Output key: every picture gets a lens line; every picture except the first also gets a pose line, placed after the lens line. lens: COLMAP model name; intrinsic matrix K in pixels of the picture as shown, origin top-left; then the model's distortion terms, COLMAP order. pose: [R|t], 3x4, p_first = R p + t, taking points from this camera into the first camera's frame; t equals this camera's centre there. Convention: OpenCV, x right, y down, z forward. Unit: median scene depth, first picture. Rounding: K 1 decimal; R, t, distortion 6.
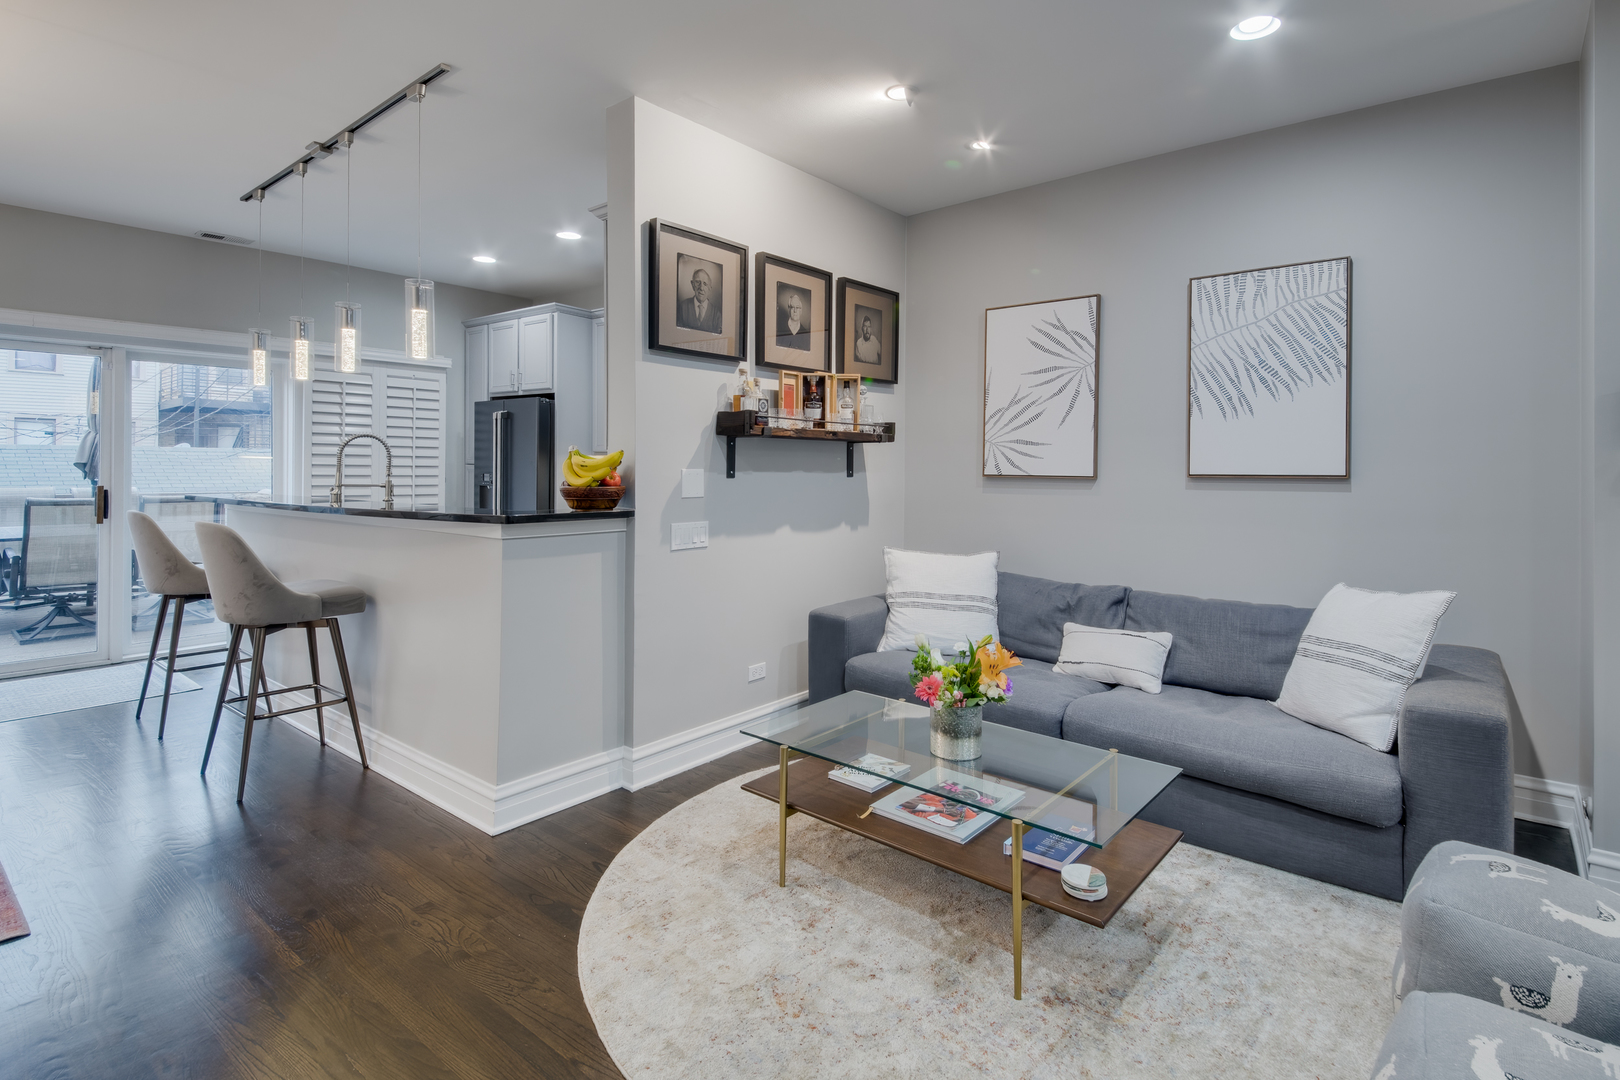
lens RADIAL K [[802.7, 0, 820.2], [0, 802.7, 472.0], [0, 0, 1]] dist [0.023347, -0.012631]
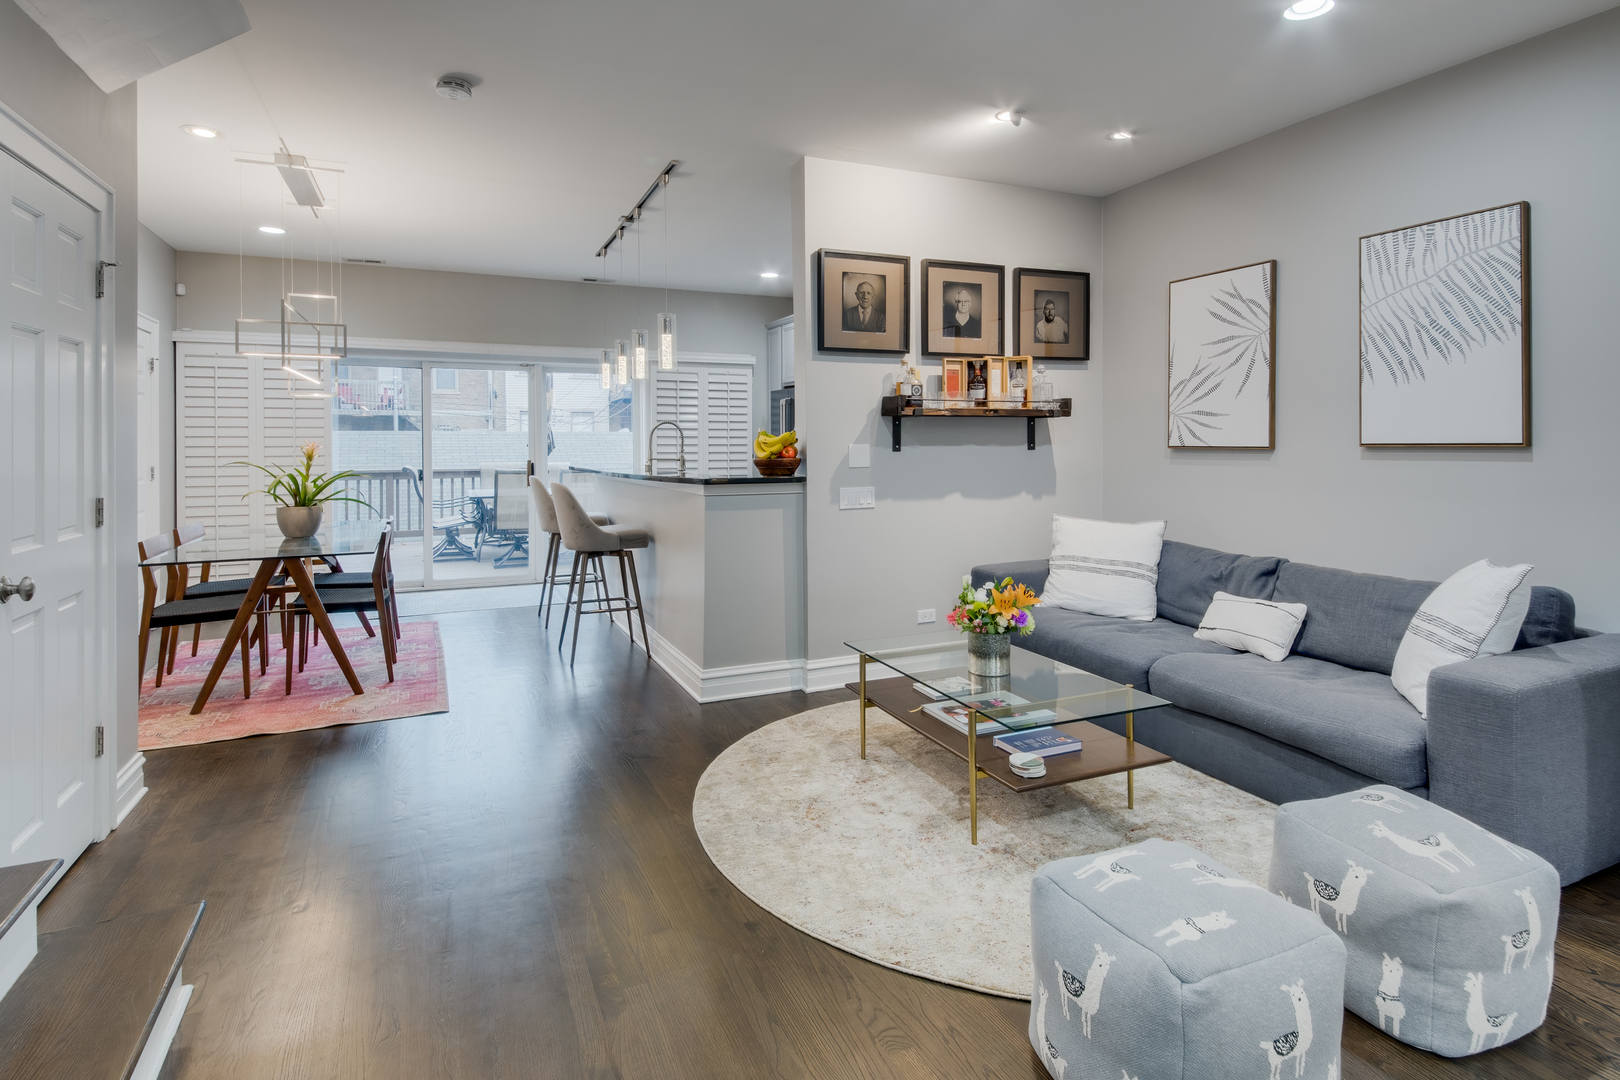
lens RADIAL K [[836.0, 0, 815.2], [0, 836.0, 458.0], [0, 0, 1]] dist [0.017525, -0.004440]
pose [[0.898009, -0.003841, -0.439960, 0.342682], [0.009342, 0.999903, 0.010339, 0.003305], [0.439878, -0.013395, 0.897958, -0.184286]]
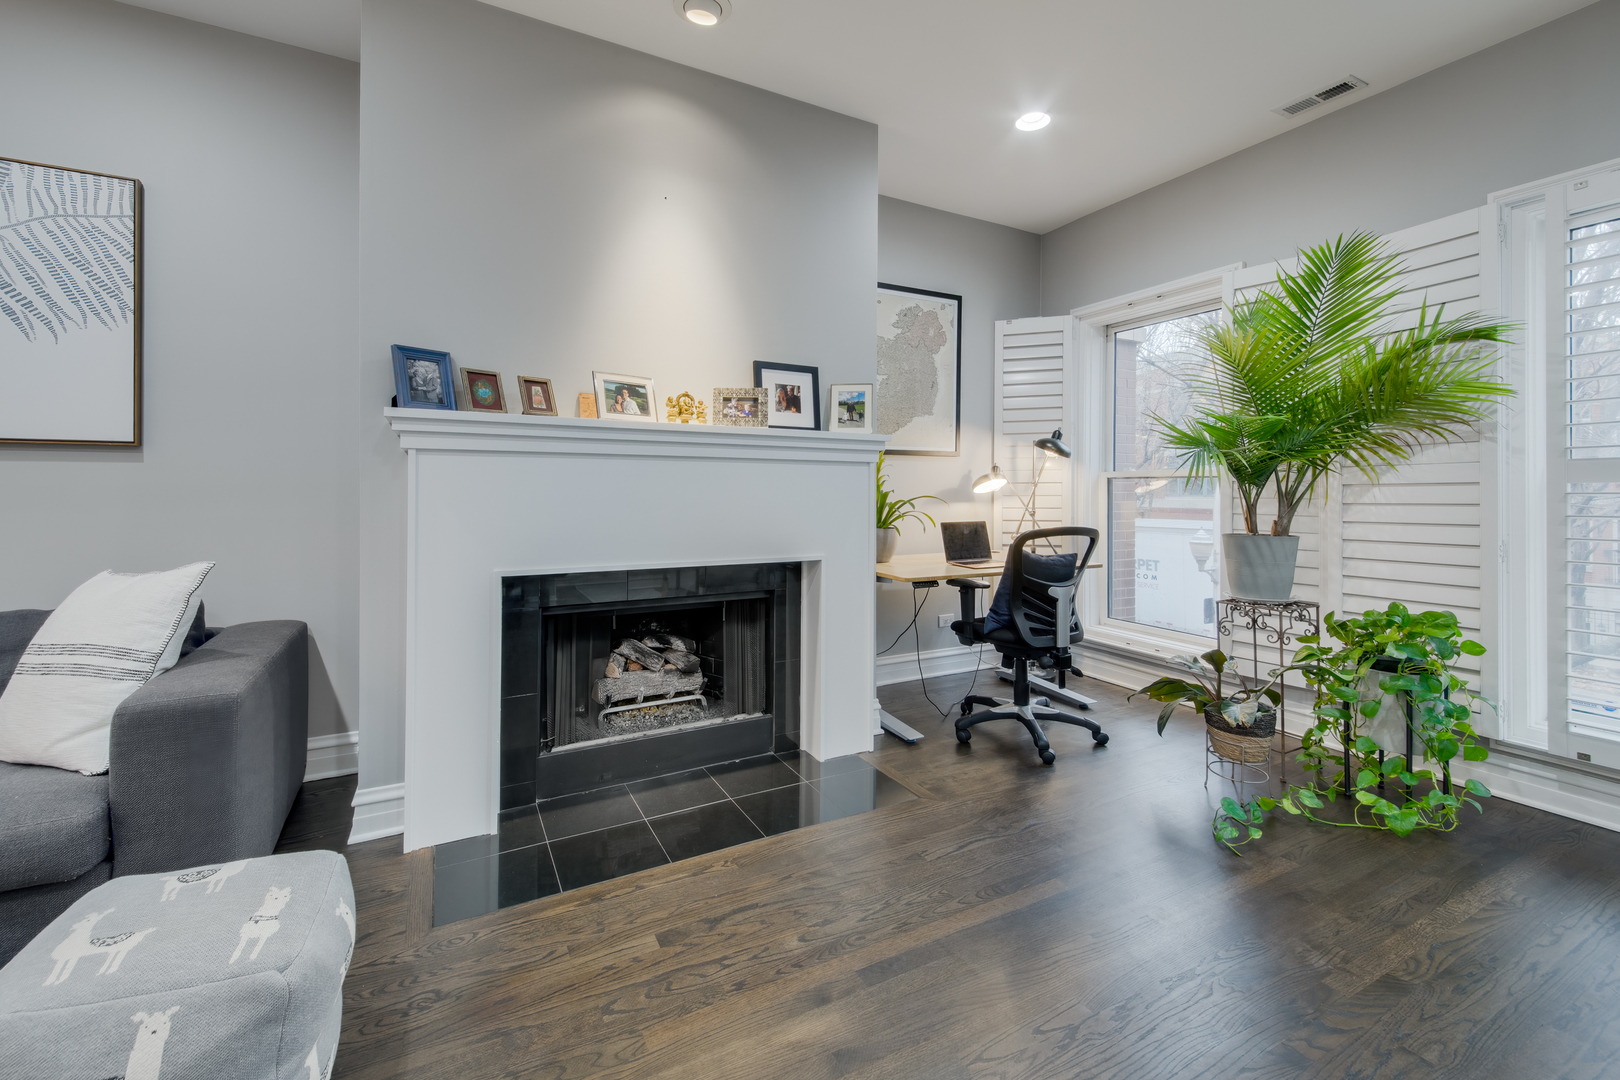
lens RADIAL K [[683.7, 0, 820.4], [0, 683.7, 489.4], [0, 0, 1]] dist [0.014191, -0.002635]
pose [[0.379020, -0.003823, 0.925381, 0.247451], [0.003035, 0.999991, 0.002888, 0.051388], [-0.925384, 0.001713, 0.379028, 0.074121]]
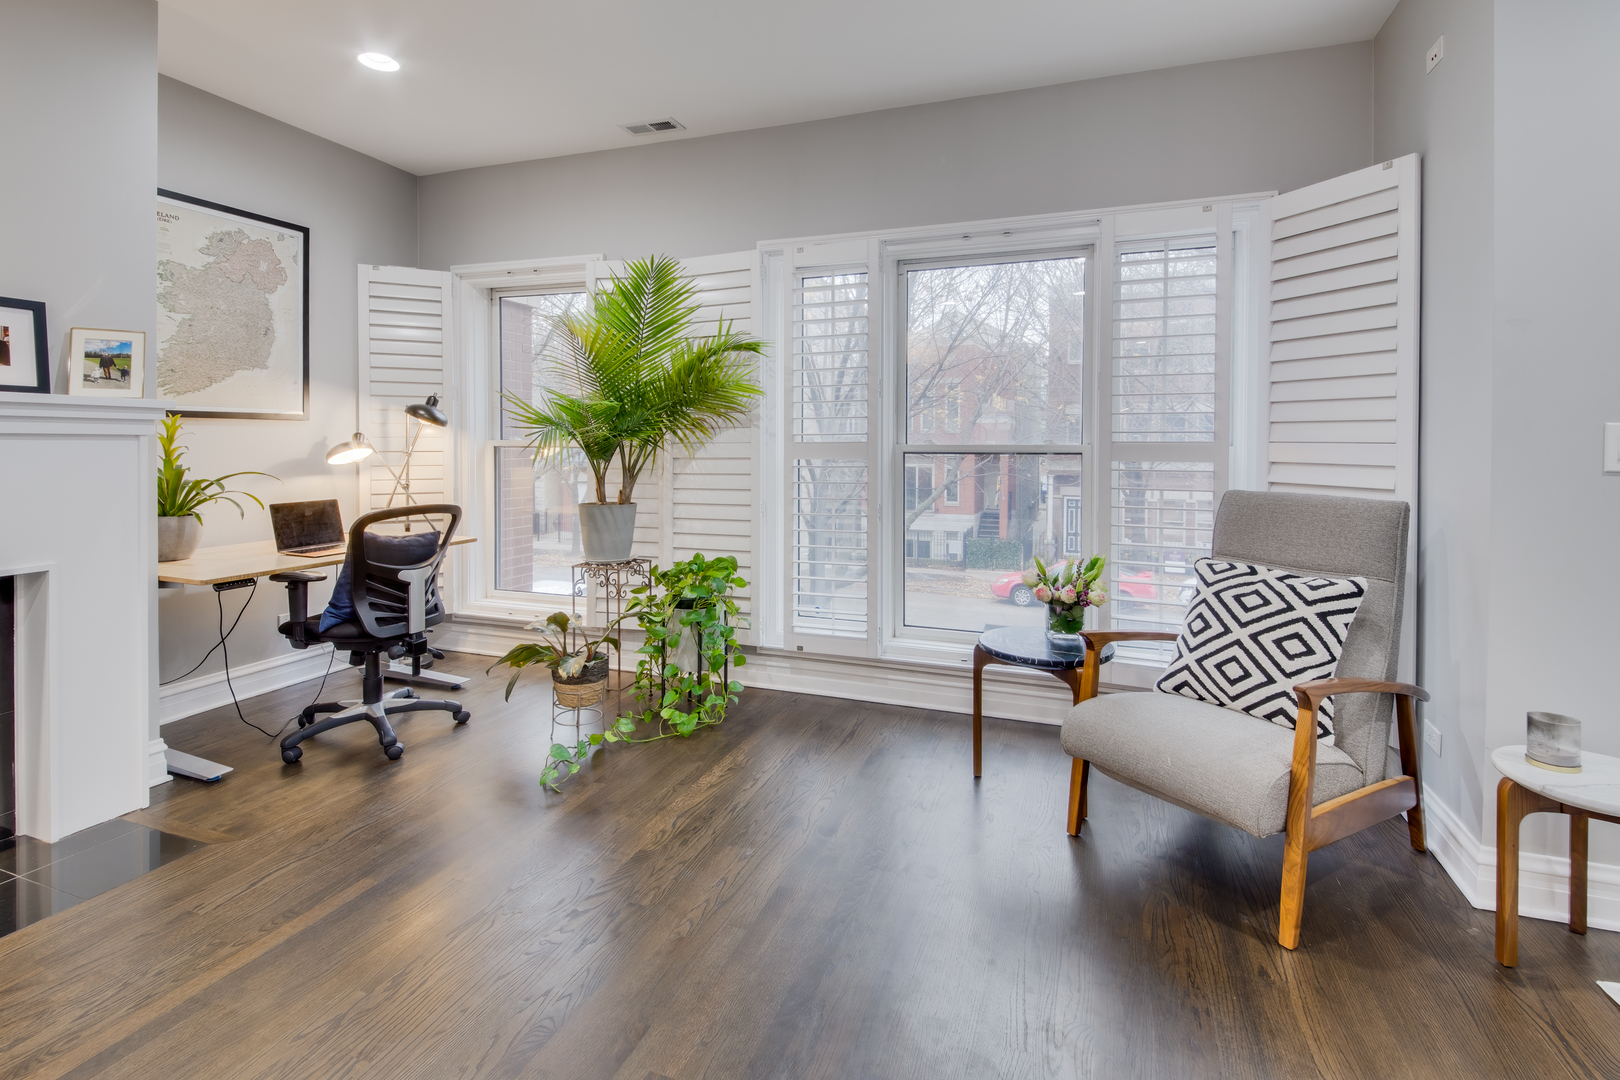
lens RADIAL K [[746.7, 0, 820.7], [0, 746.7, 455.9], [0, 0, 1]] dist [0.018826, -0.010163]
pose [[-0.339040, -0.023299, 0.940484, 0.157505], [-0.002821, 0.999714, 0.023750, 0.019620], [-0.940768, 0.005399, -0.339008, -0.032291]]
